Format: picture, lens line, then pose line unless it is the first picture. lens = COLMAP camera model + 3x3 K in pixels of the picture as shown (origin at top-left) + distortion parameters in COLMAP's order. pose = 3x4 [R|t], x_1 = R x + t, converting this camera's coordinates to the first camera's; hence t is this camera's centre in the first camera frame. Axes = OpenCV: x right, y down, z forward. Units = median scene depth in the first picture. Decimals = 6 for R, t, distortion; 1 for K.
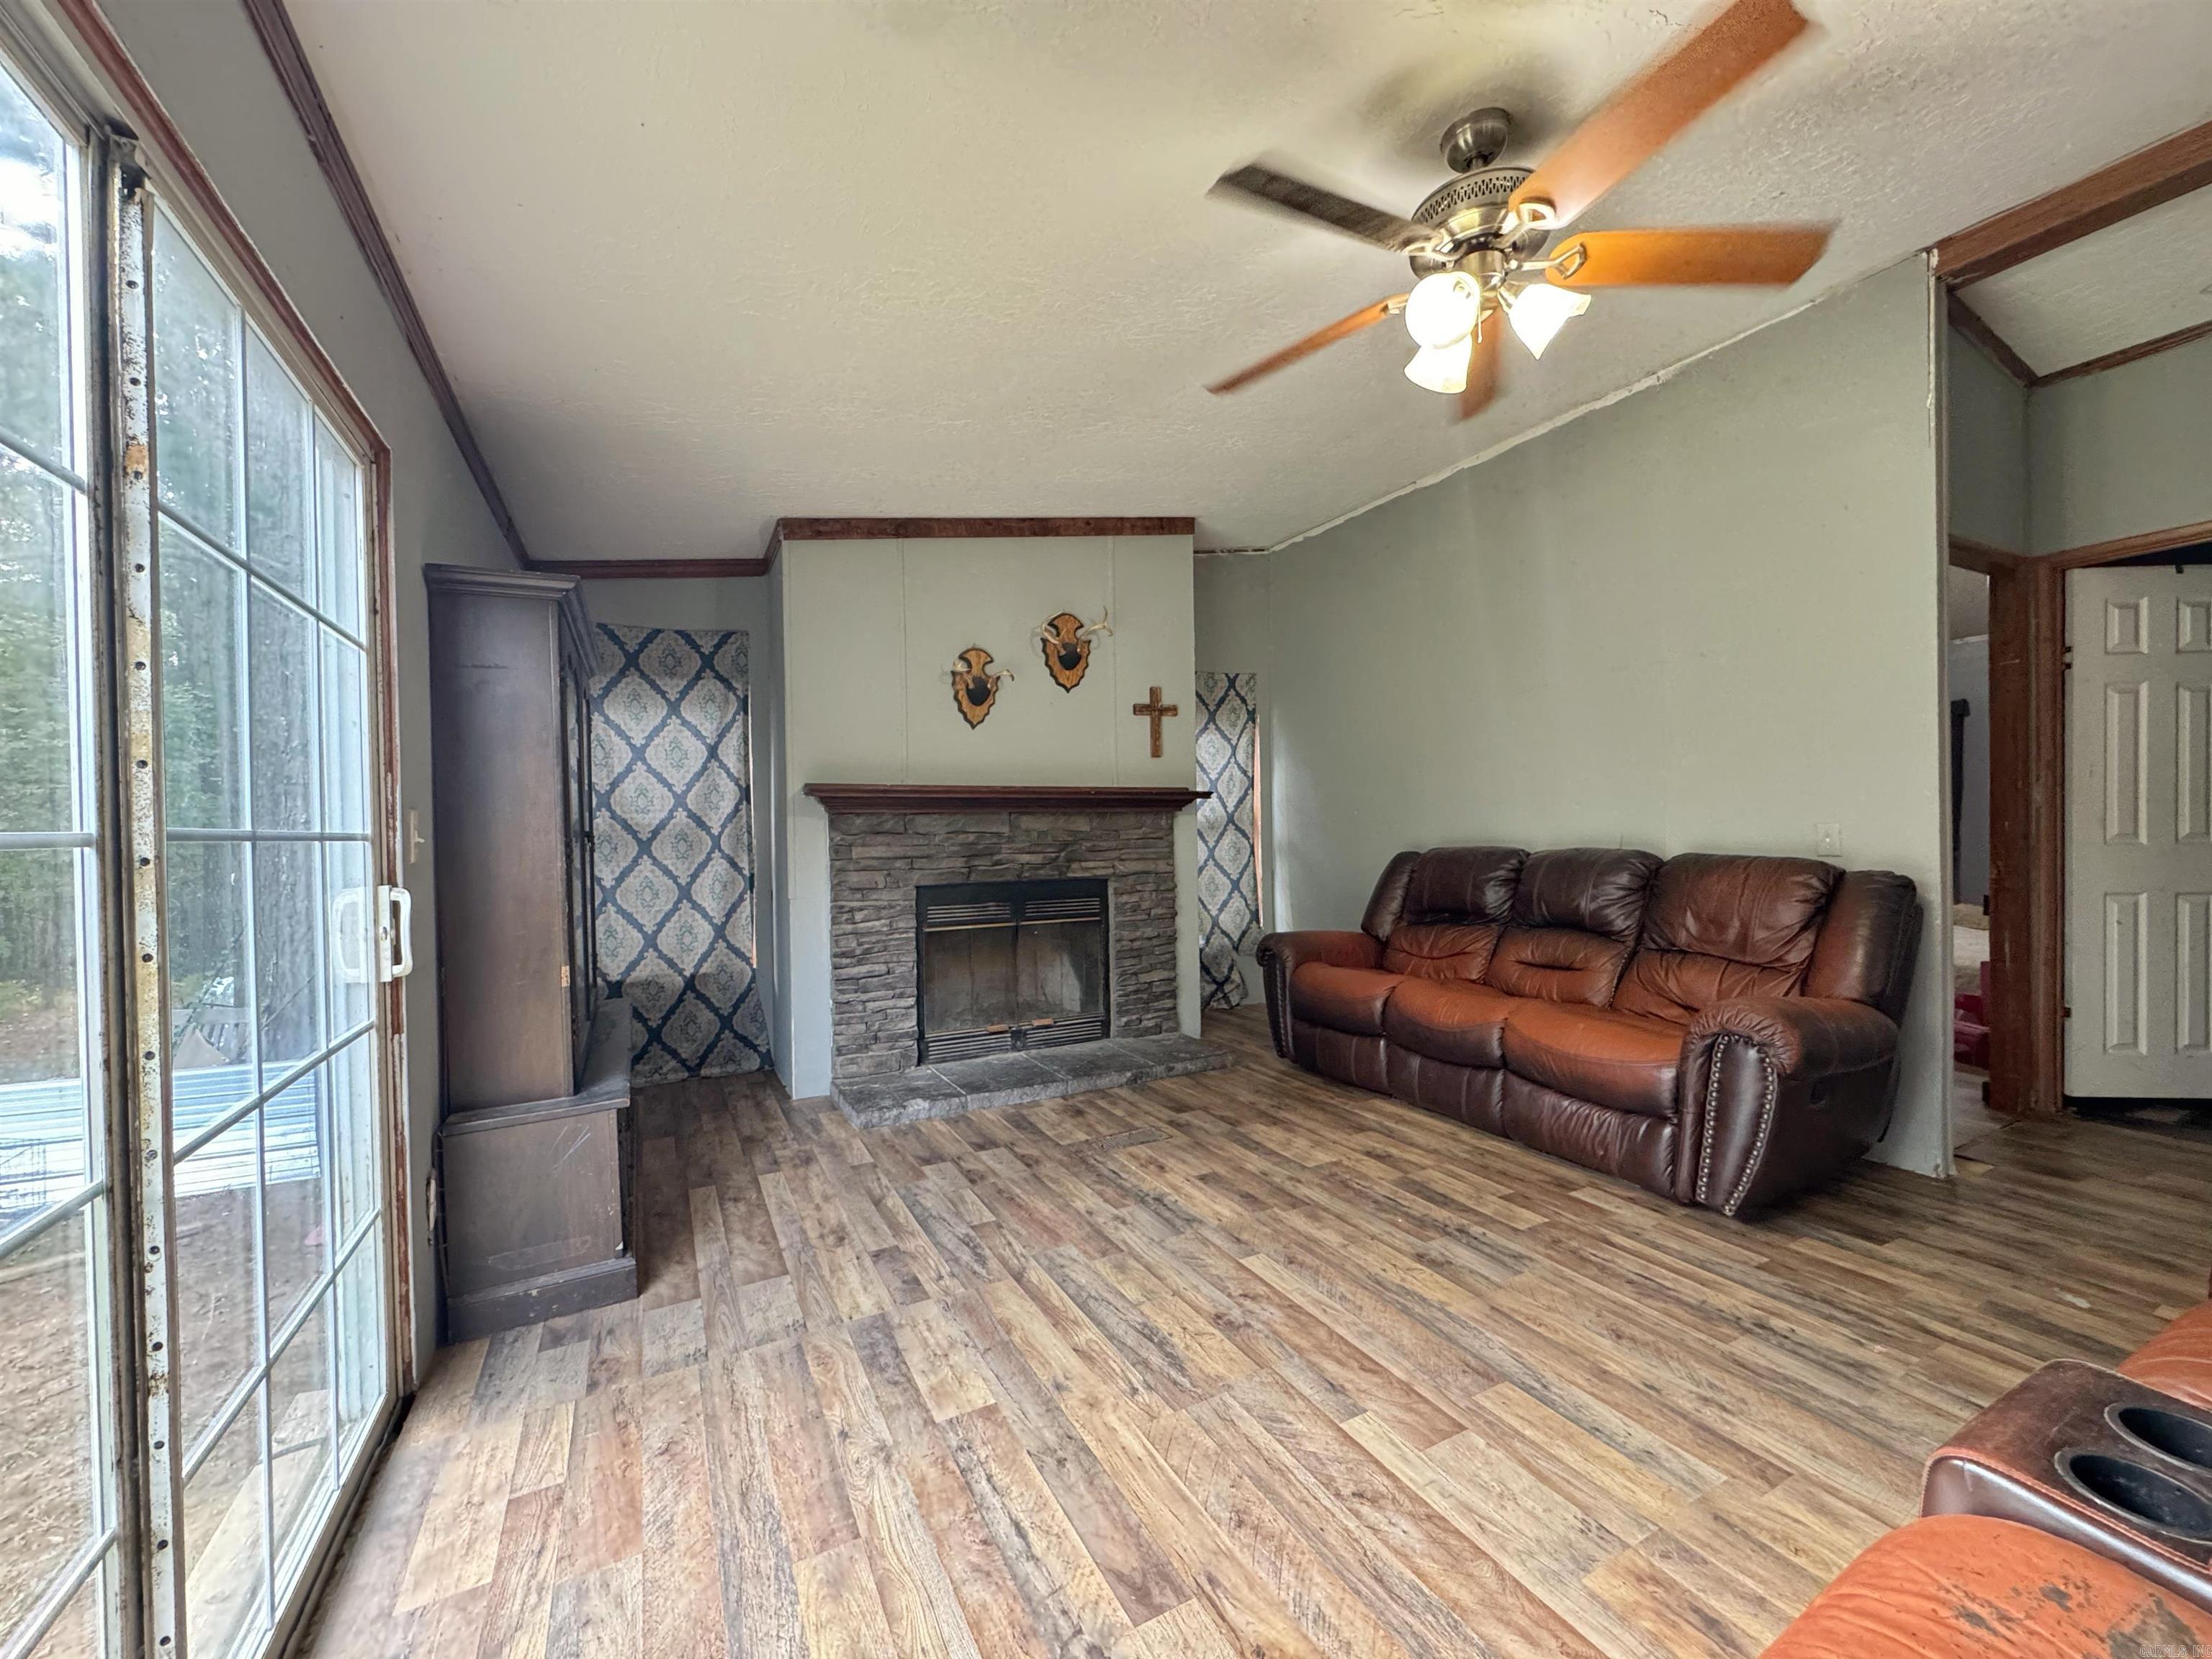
lens RADIAL K [[883.8, 0, 1104.2], [0, 883.8, 830.7], [0, 0, 1]] dist [-0.003702, 0.000783]
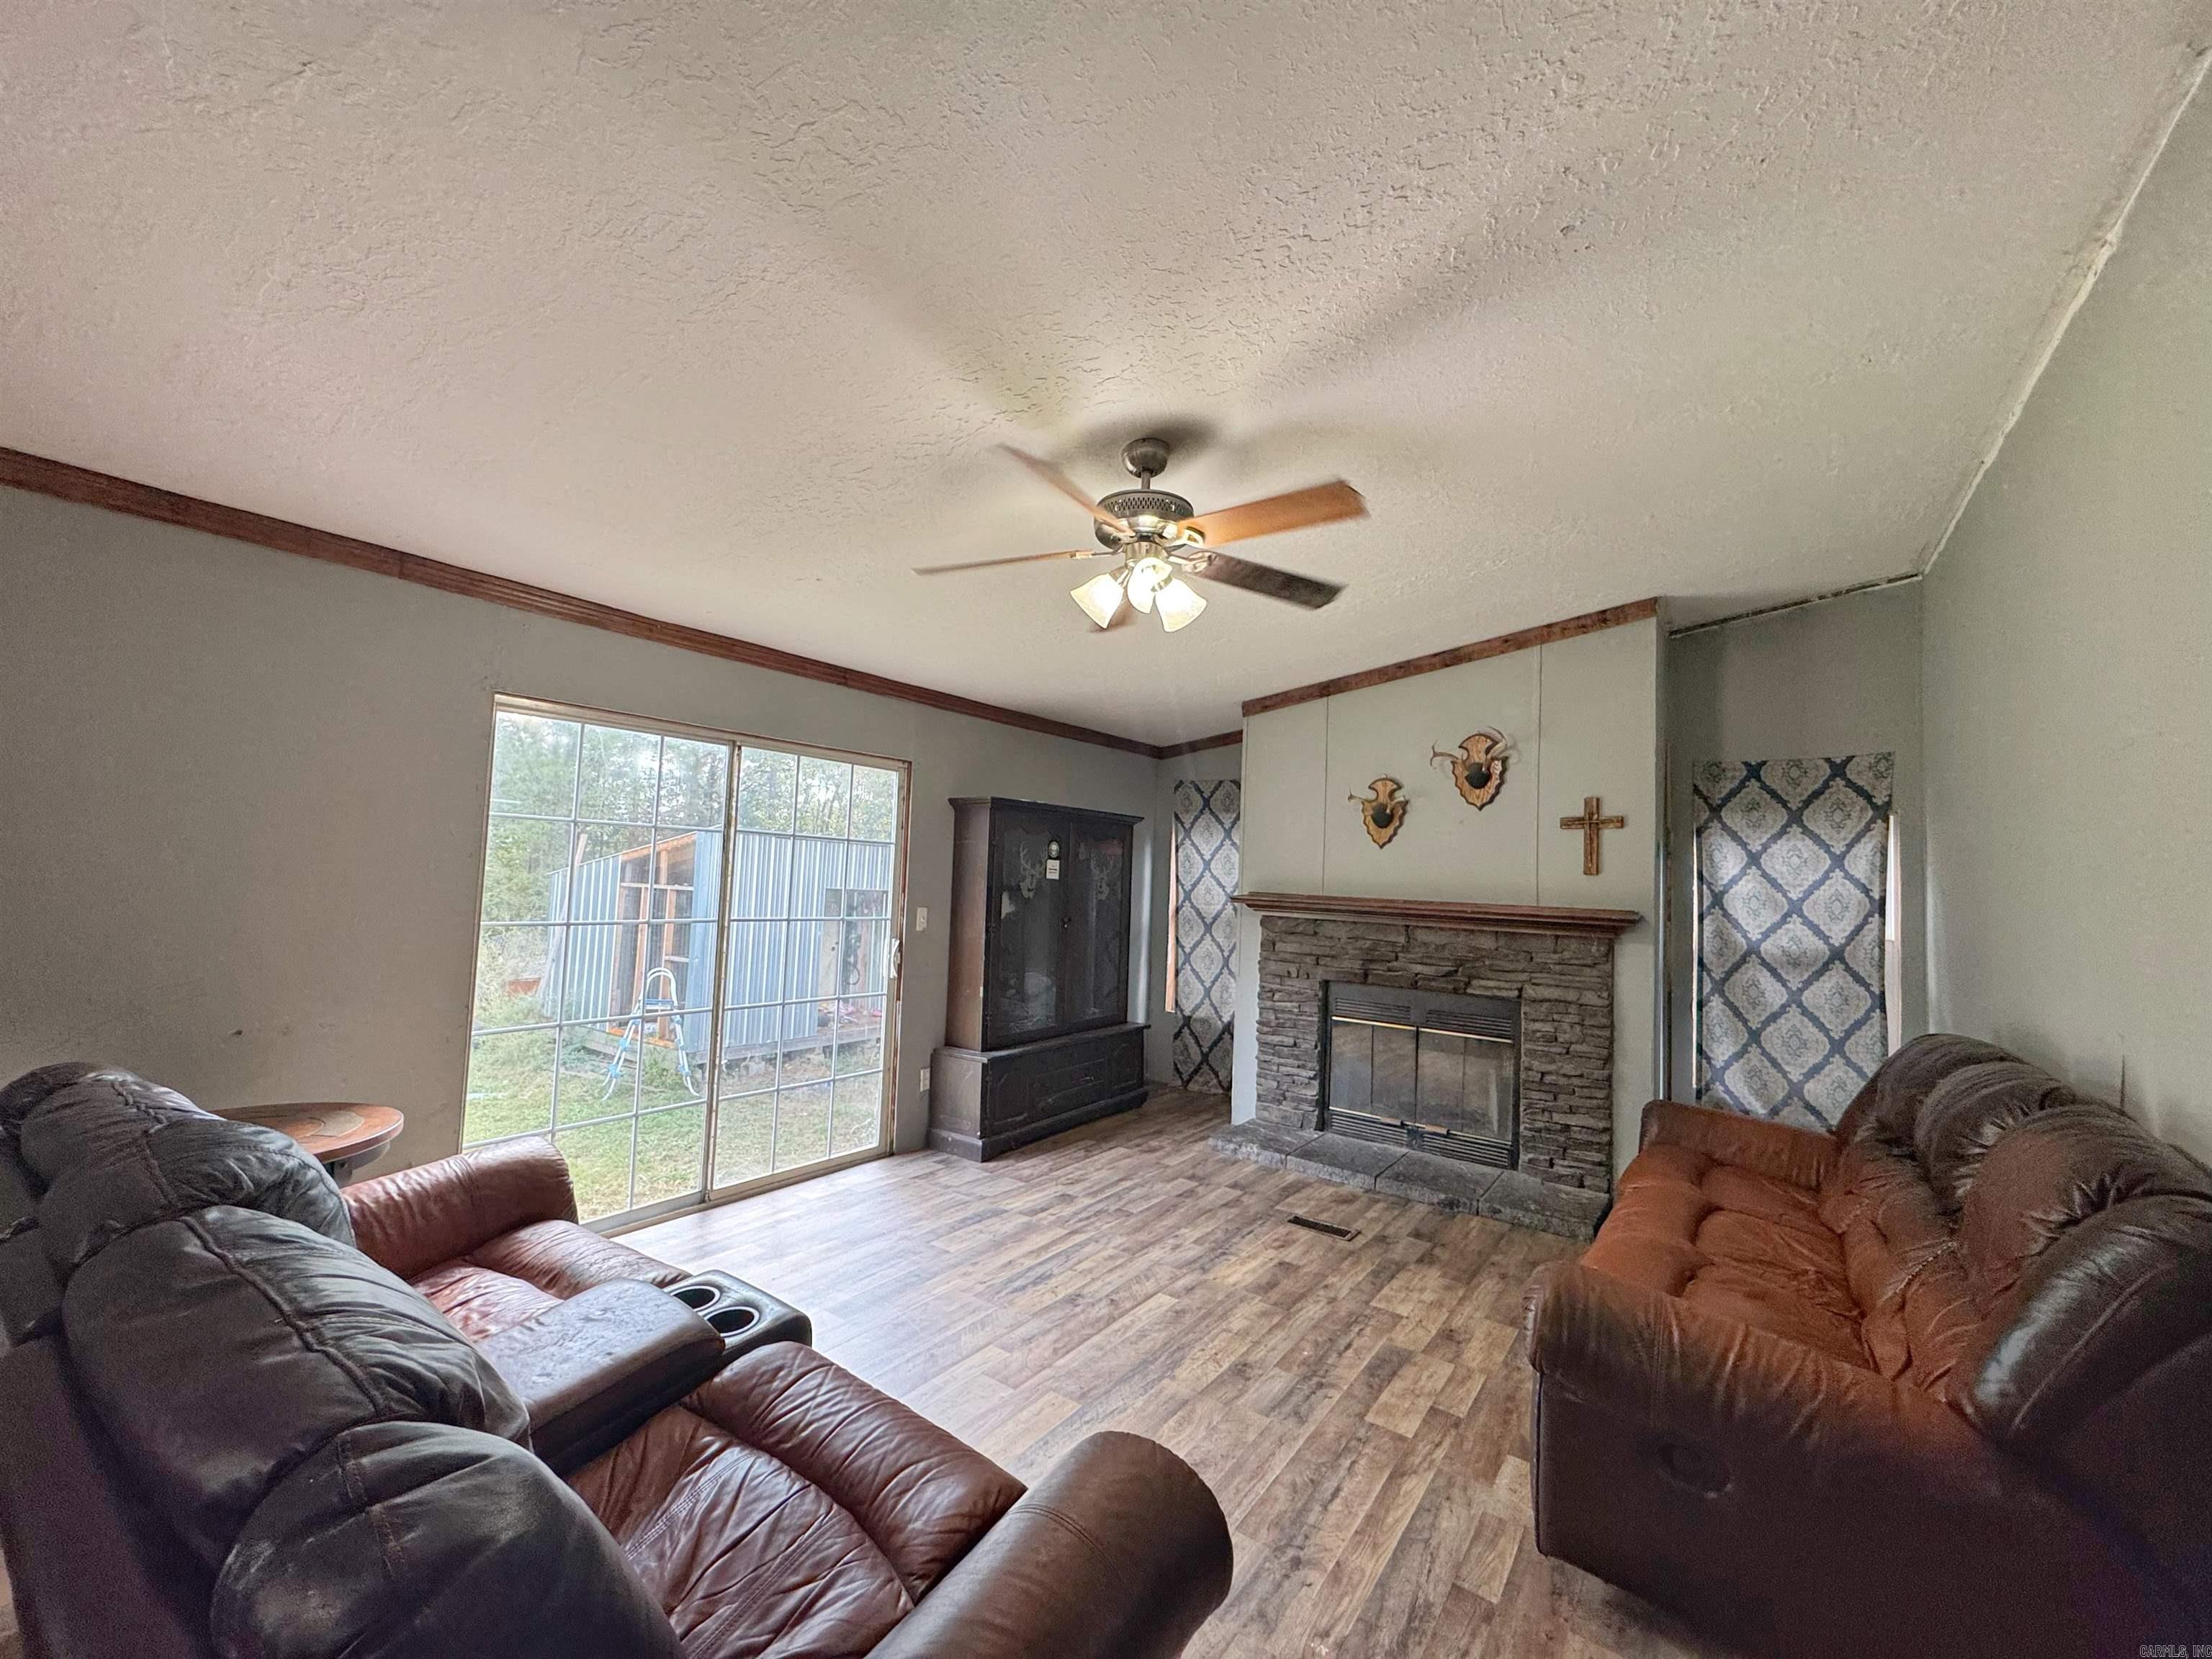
lens RADIAL K [[883.8, 0, 1104.2], [0, 883.8, 830.7], [0, 0, 1]] dist [-0.003702, 0.000783]
pose [[0.445291, -0.014365, -0.895271, 0.772817], [-0.052674, 0.997719, -0.042208, -0.077285], [0.893835, 0.065952, 0.443519, 0.188062]]
